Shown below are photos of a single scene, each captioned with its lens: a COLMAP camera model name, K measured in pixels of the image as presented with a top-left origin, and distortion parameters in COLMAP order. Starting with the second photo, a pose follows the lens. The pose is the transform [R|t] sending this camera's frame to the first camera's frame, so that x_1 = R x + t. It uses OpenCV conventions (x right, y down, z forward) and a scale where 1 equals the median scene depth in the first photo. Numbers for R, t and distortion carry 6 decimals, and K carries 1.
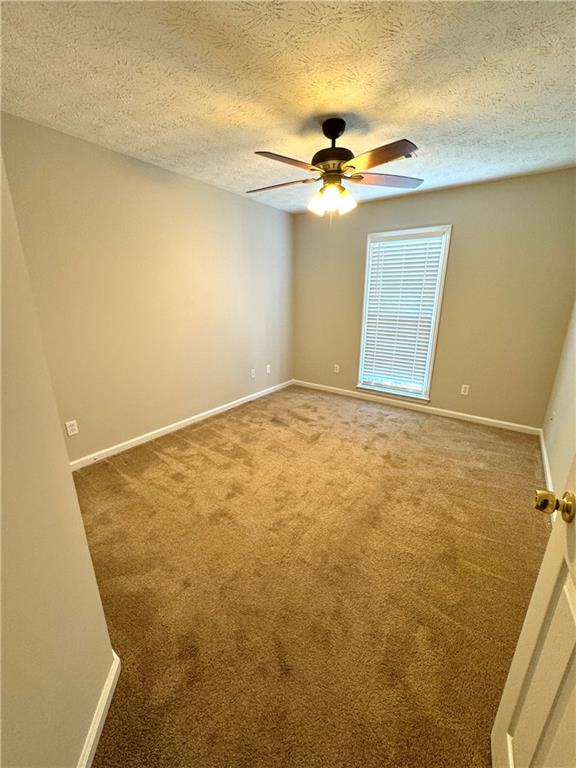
lens RADIAL K [[307.6, 0, 288.0], [0, 307.6, 384.0], [0, 0, 1]] dist [-0.000213, 0.000222]
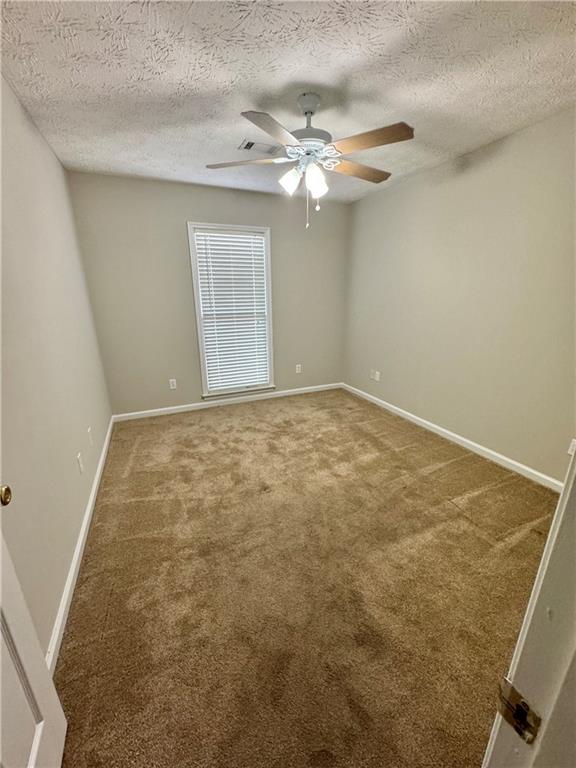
lens RADIAL K [[307.6, 0, 288.0], [0, 307.6, 384.0], [0, 0, 1]] dist [-0.000213, 0.000222]
pose [[0.502525, -0.257594, 0.825296, -0.461068], [0.262730, 0.954938, 0.138081, -0.102717], [-0.823675, 0.147441, 0.547558, 0.374610]]
